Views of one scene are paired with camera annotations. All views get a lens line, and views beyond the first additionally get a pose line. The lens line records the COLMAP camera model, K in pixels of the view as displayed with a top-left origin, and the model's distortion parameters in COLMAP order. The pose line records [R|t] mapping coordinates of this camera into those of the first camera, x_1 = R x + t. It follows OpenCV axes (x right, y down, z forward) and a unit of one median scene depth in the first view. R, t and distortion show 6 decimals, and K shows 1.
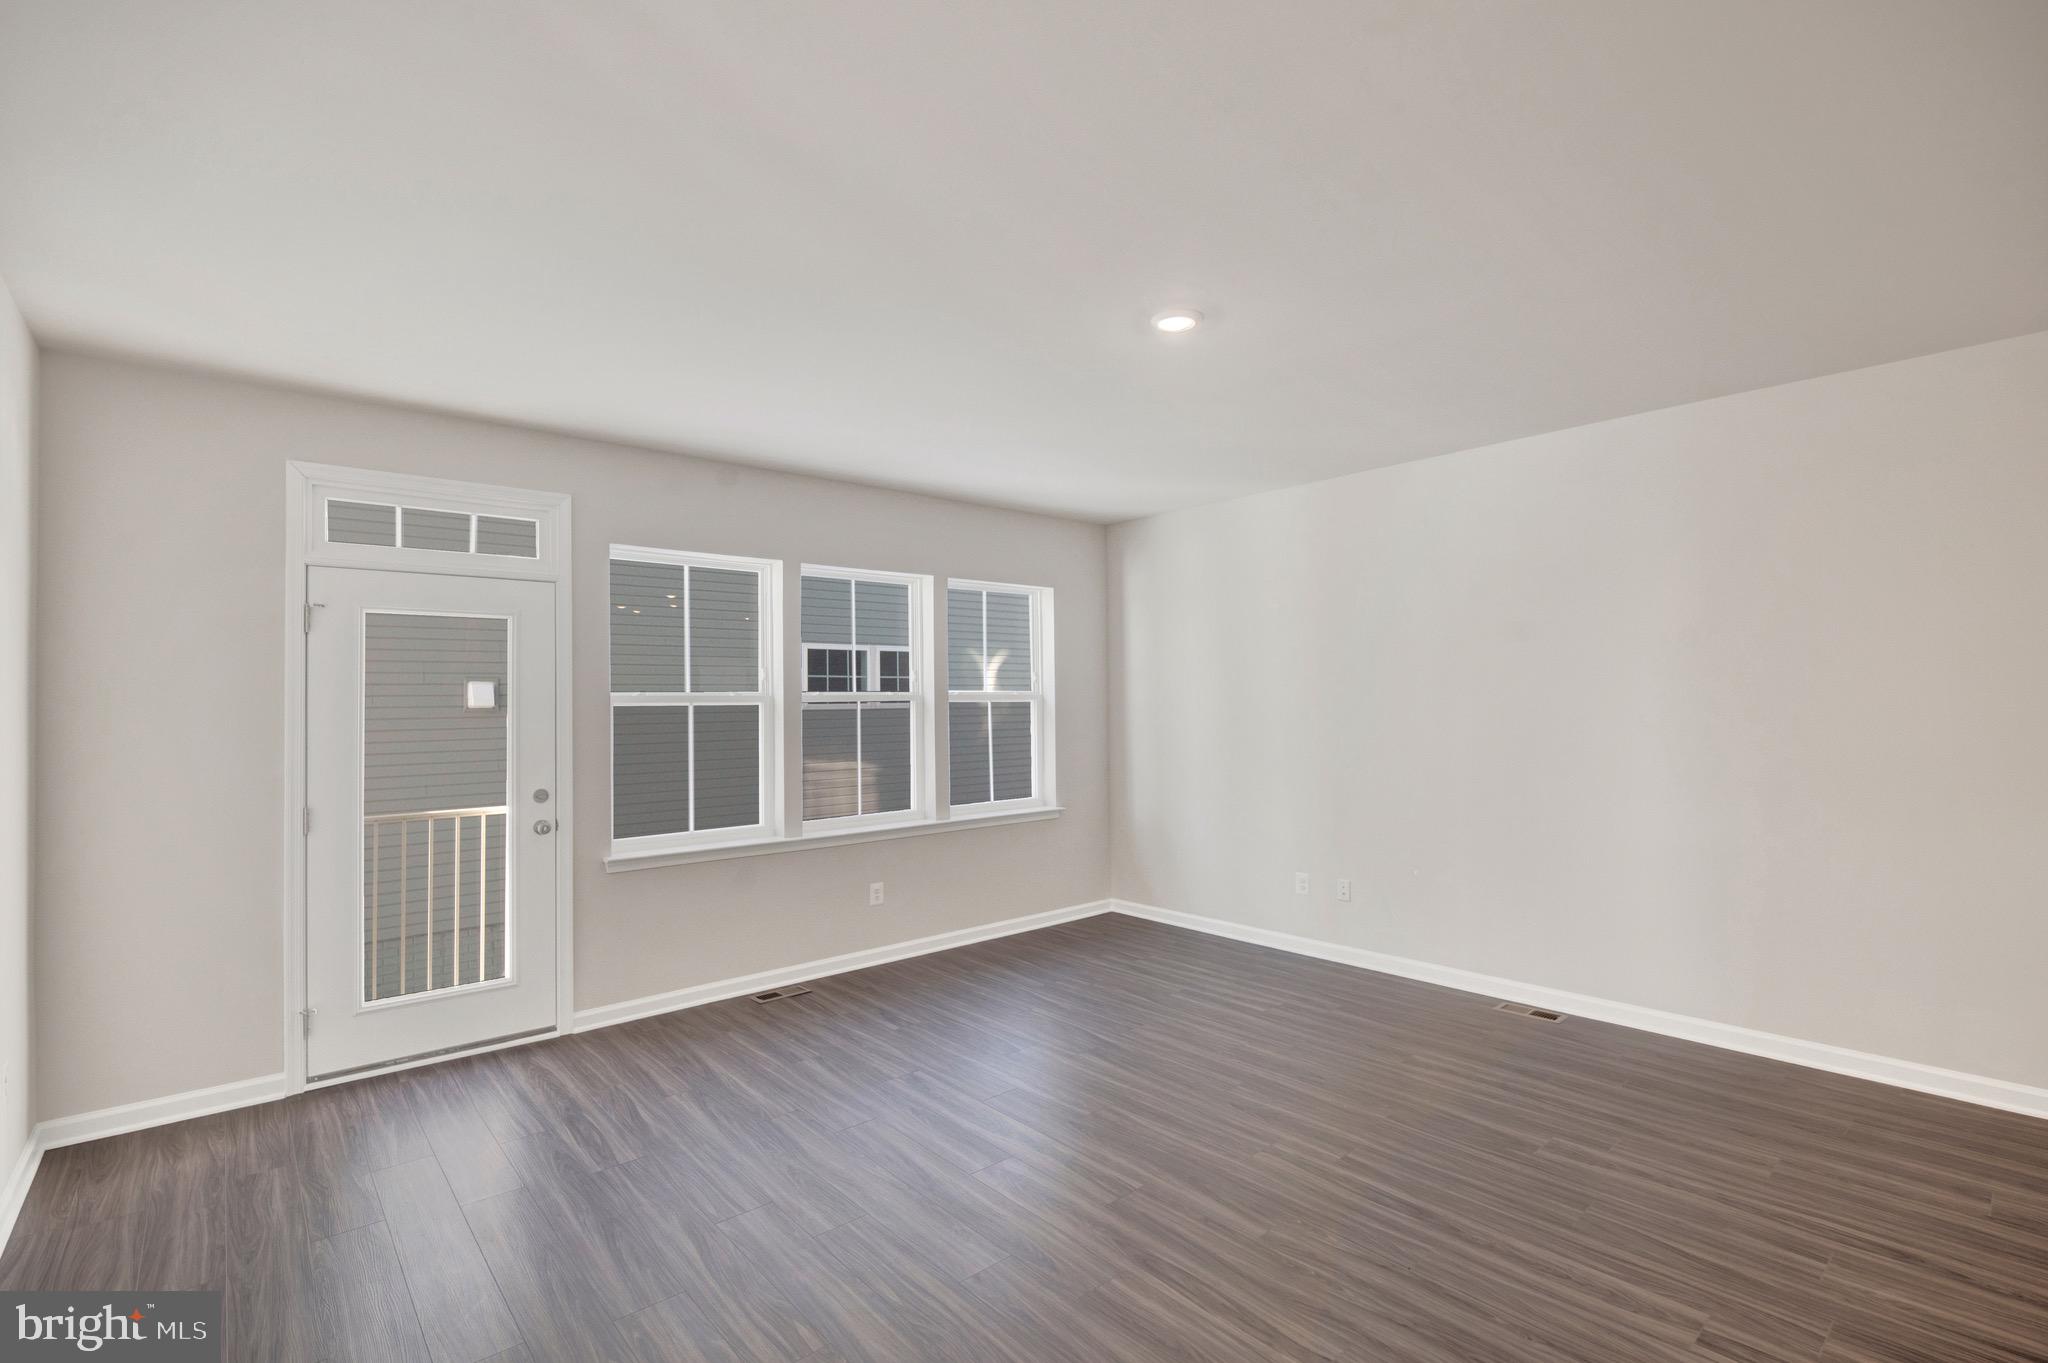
lens RADIAL K [[930.4, 0, 1166.6], [0, 930.4, 687.6], [0, 0, 1]] dist [-0.003728, -0.001808]
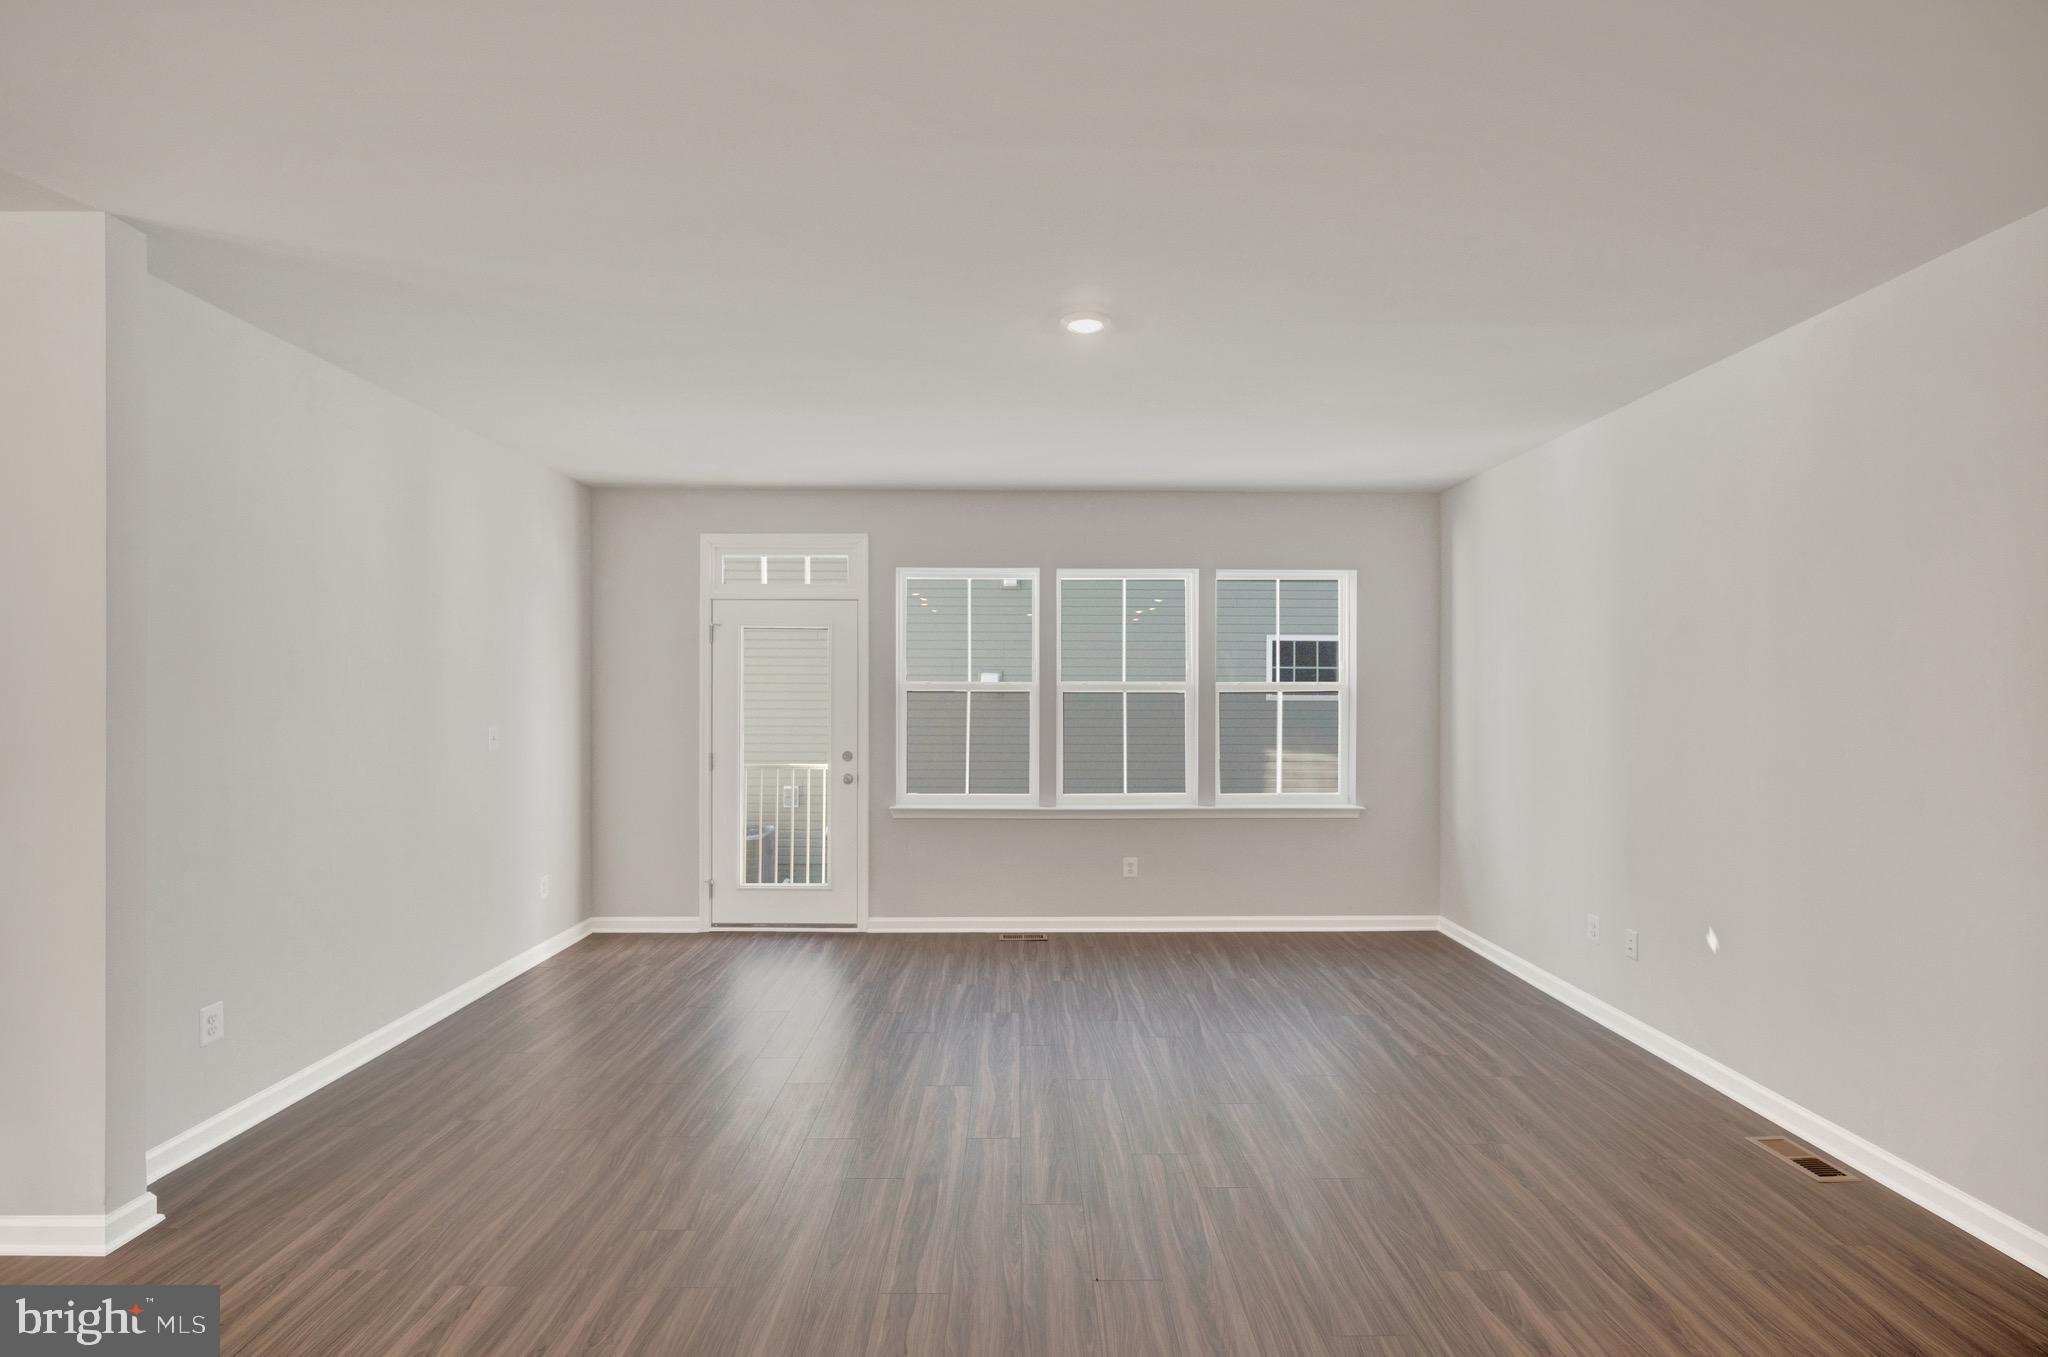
lens RADIAL K [[955.6, 0, 1024.7], [0, 955.6, 706.5], [0, 0, 1]] dist [-0.002260, -0.003737]
pose [[0.744028, 0.021317, -0.667808, 0.444787], [-0.001091, 0.999528, 0.030691, -0.000933], [0.668147, -0.022107, 0.743701, 0.117168]]
